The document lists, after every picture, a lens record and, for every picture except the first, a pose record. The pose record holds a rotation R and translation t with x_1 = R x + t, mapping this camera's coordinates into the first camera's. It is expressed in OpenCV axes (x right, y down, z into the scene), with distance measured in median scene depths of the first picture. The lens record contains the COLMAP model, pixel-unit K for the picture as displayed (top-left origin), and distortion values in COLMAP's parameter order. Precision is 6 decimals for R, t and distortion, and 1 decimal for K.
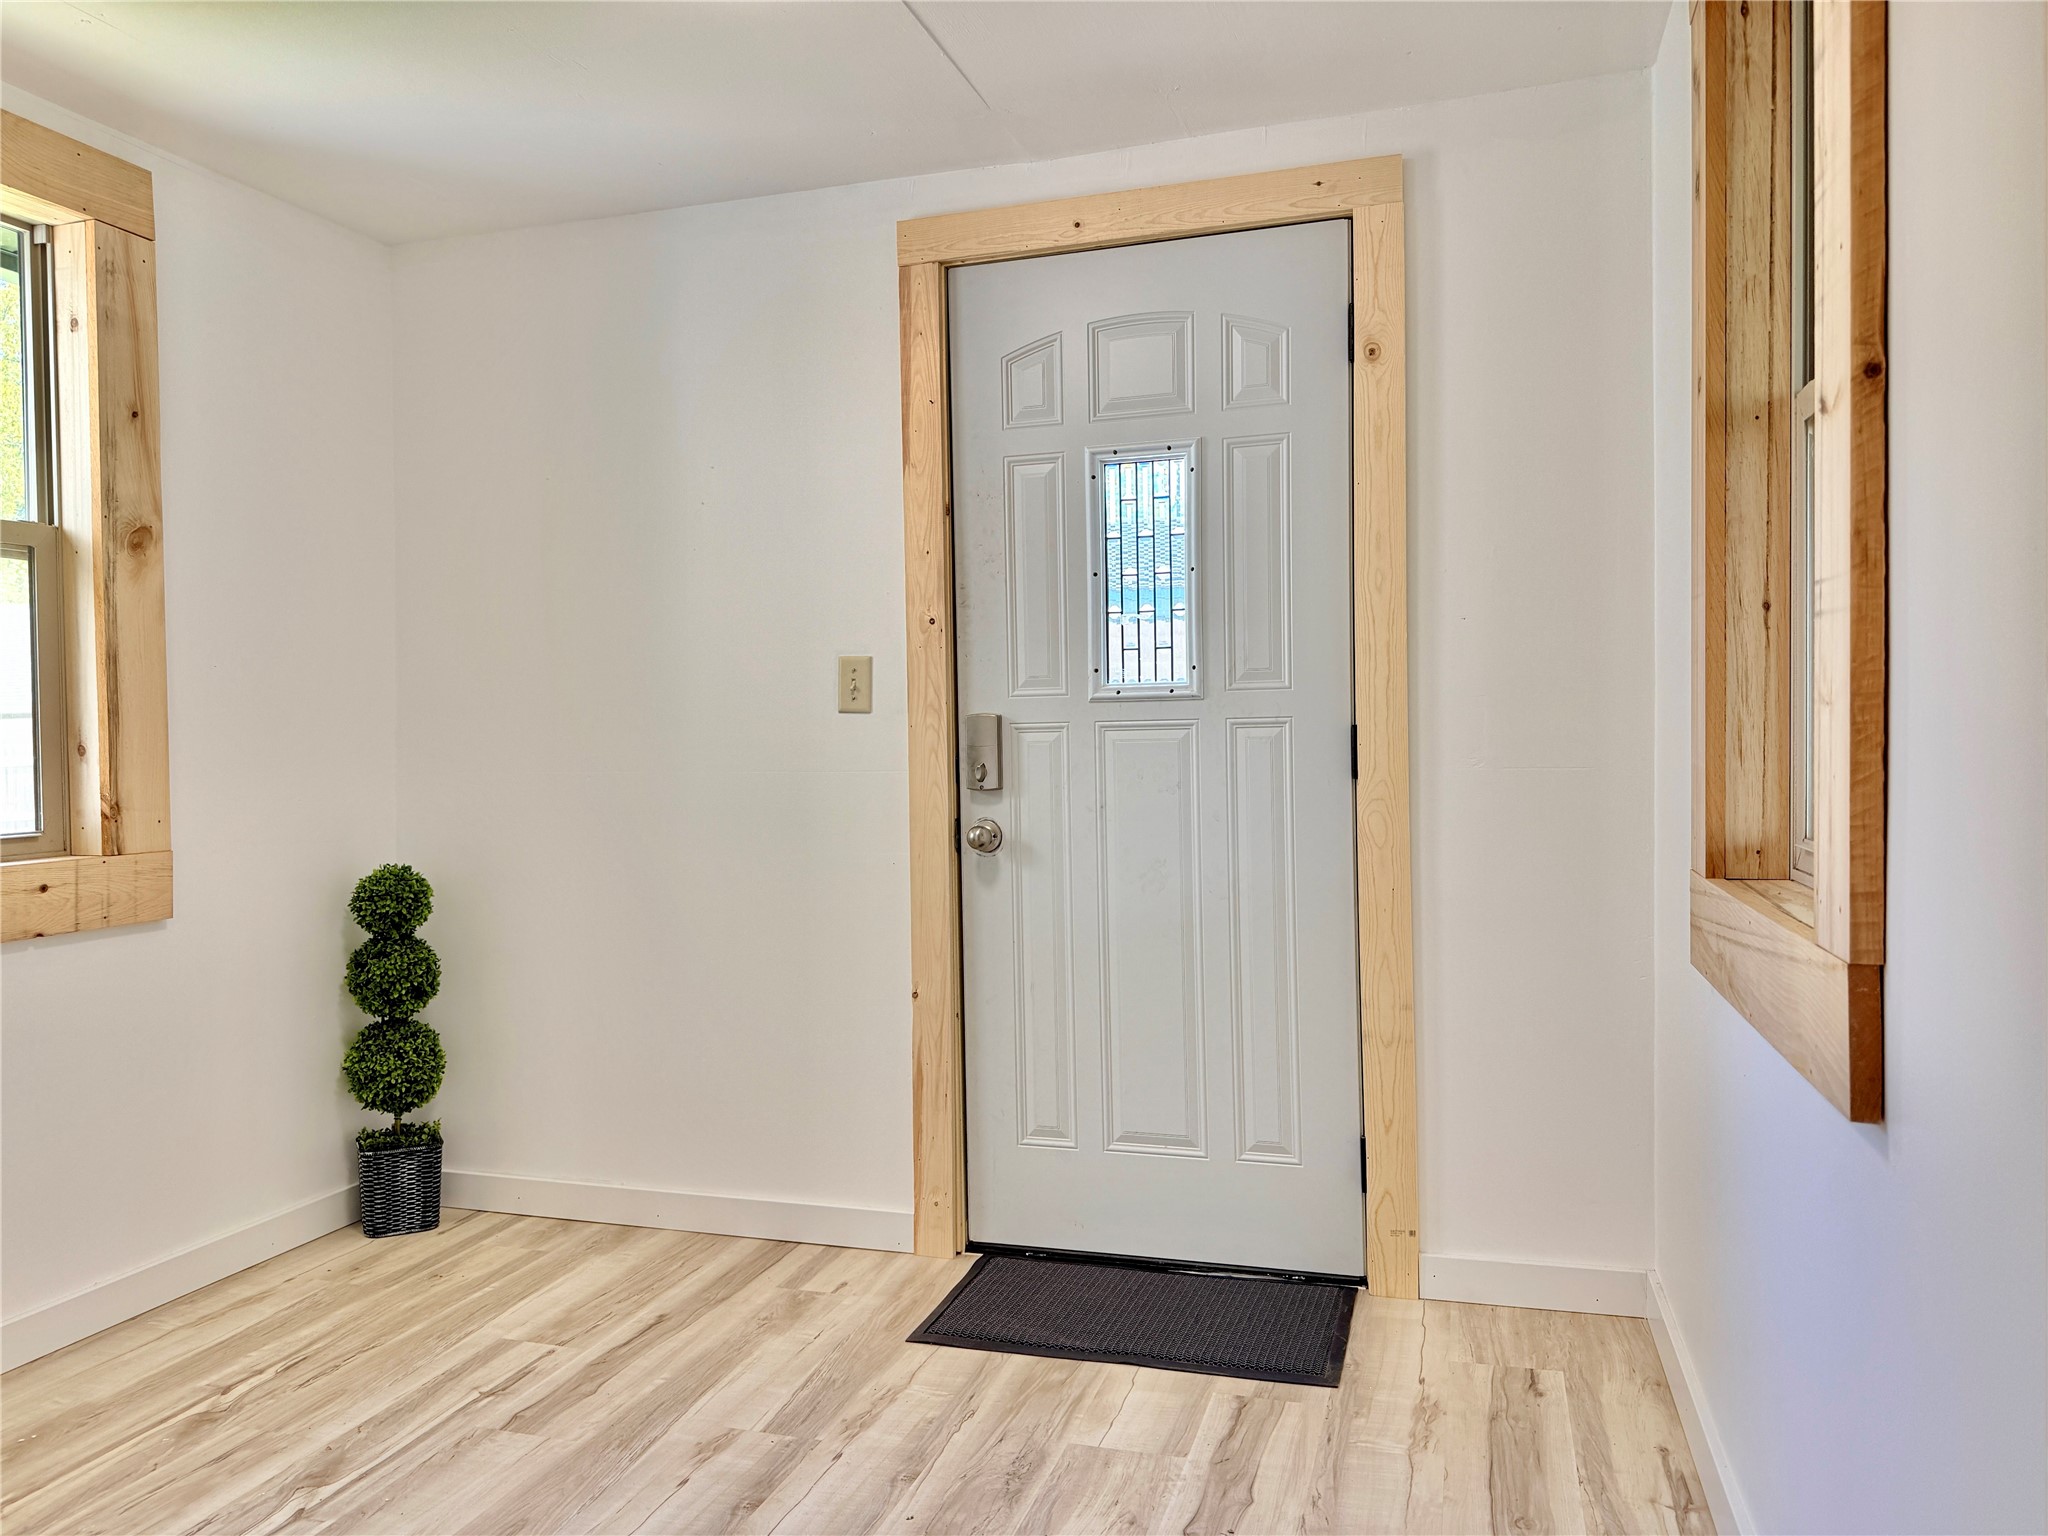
lens RADIAL K [[1438.2, 0, 1024.0], [0, 1438.2, 768.0], [0, 0, 1]] dist [0.071805, -0.107546]
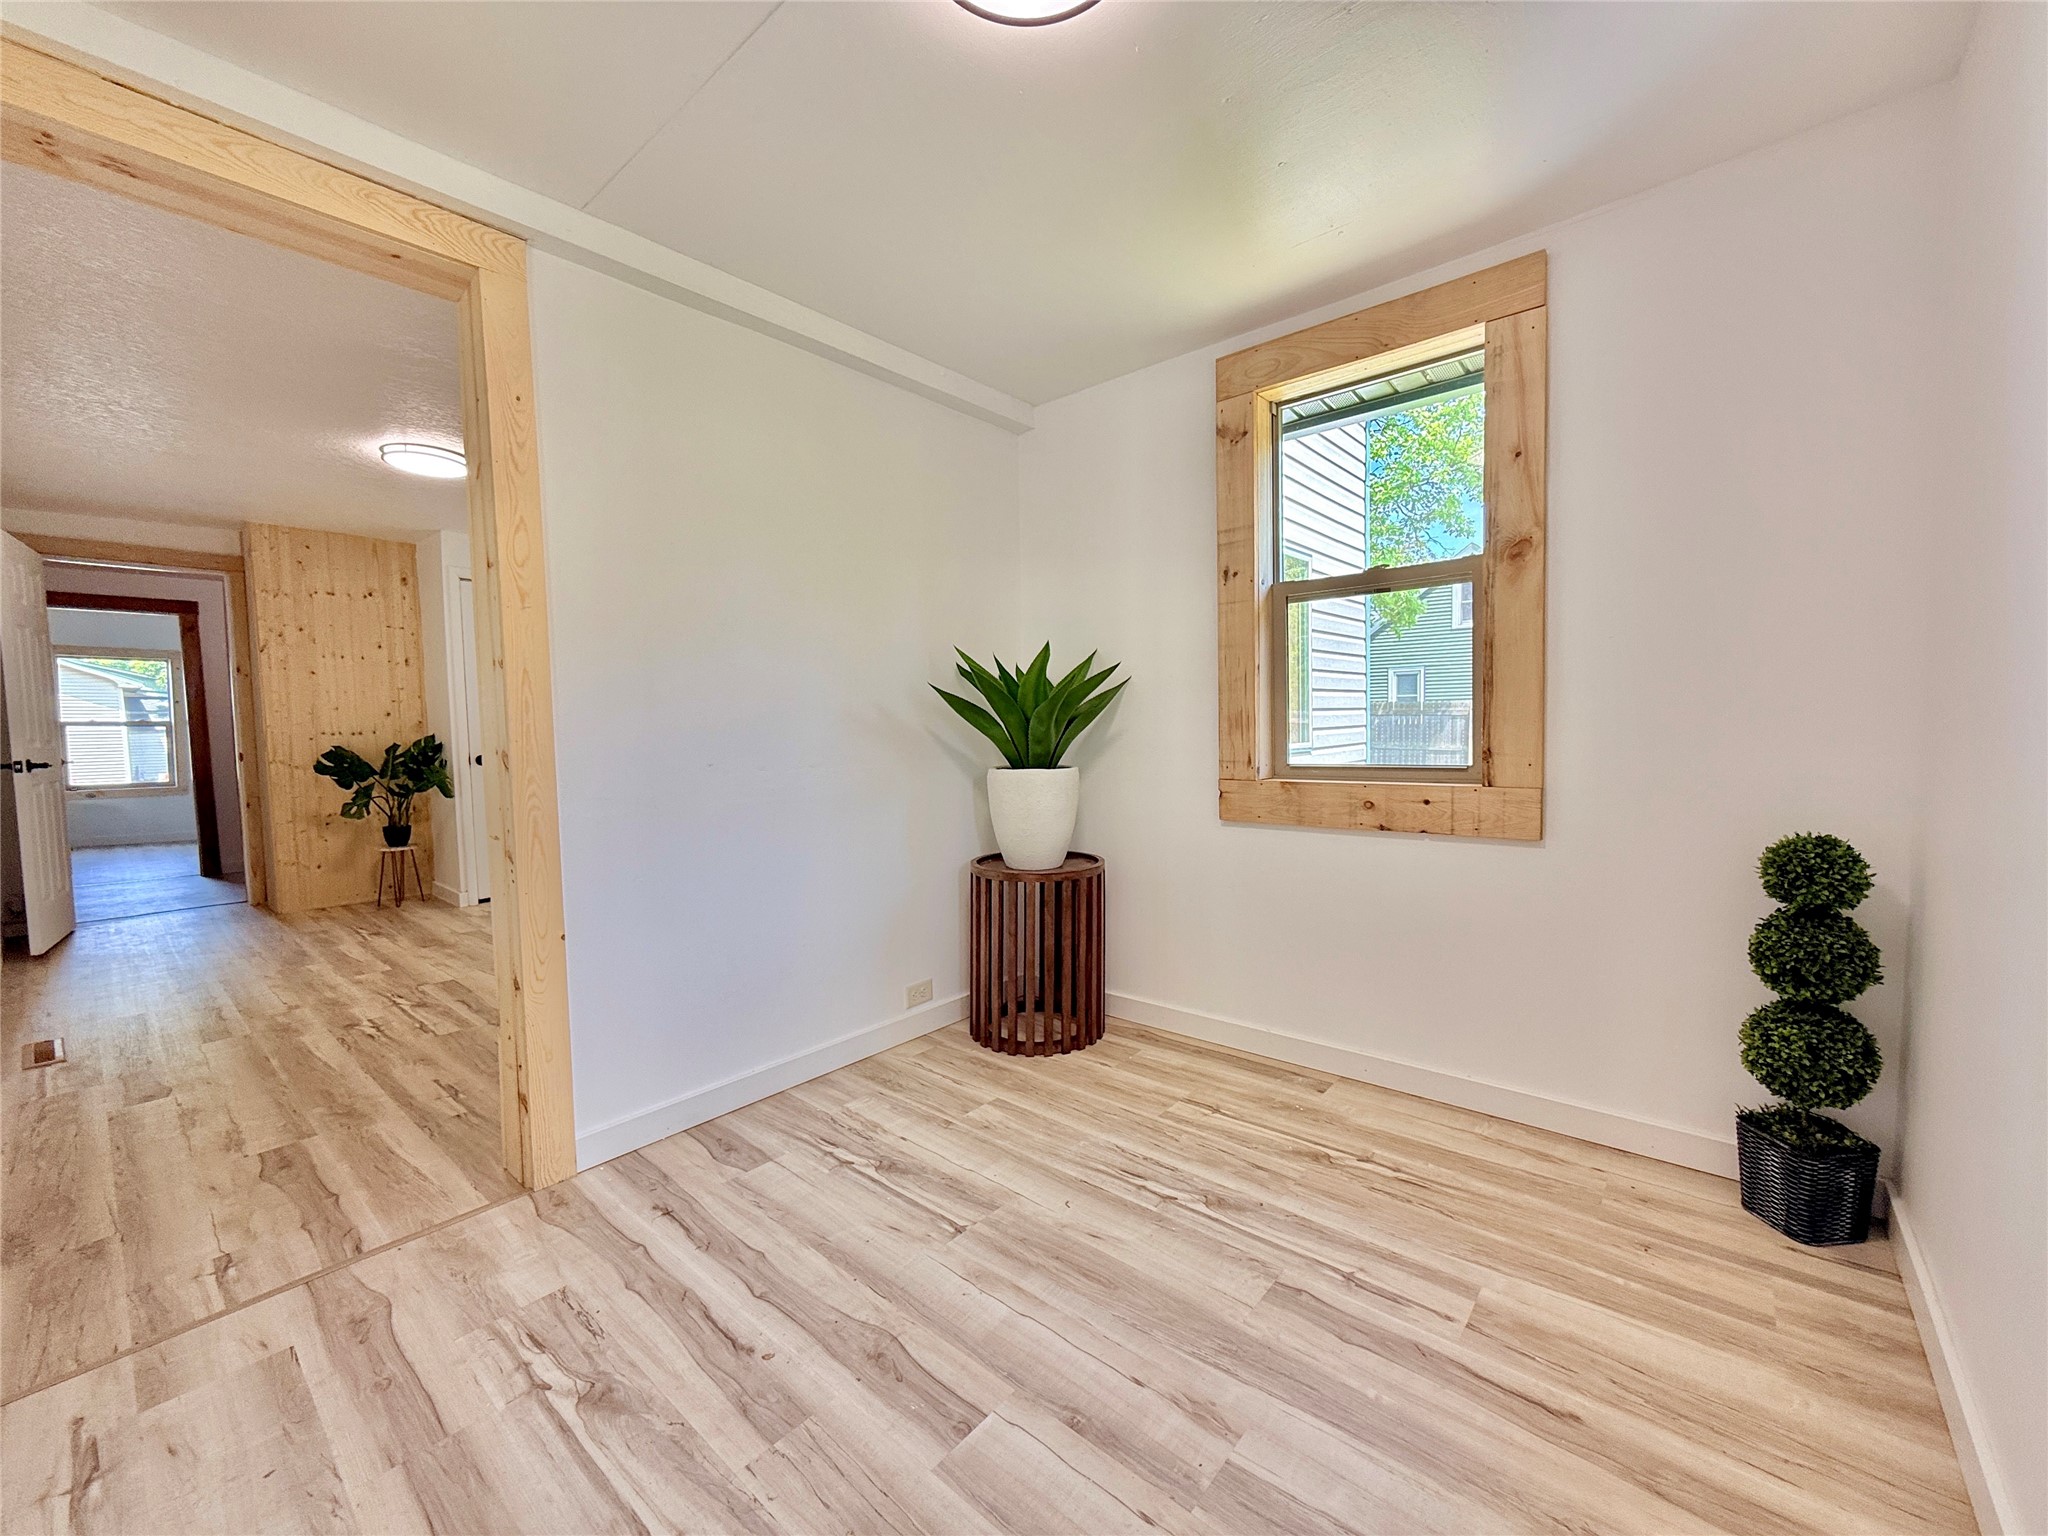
lens RADIAL K [[821.5, 0, 1035.1], [0, 821.5, 765.5], [0, 0, 1]] dist [0.000598, -0.000095]
pose [[-0.392915, 0.072438, -0.916717, 0.270236], [0.009876, 0.997167, 0.074562, -0.023152], [0.919522, 0.020243, -0.392518, 0.922963]]
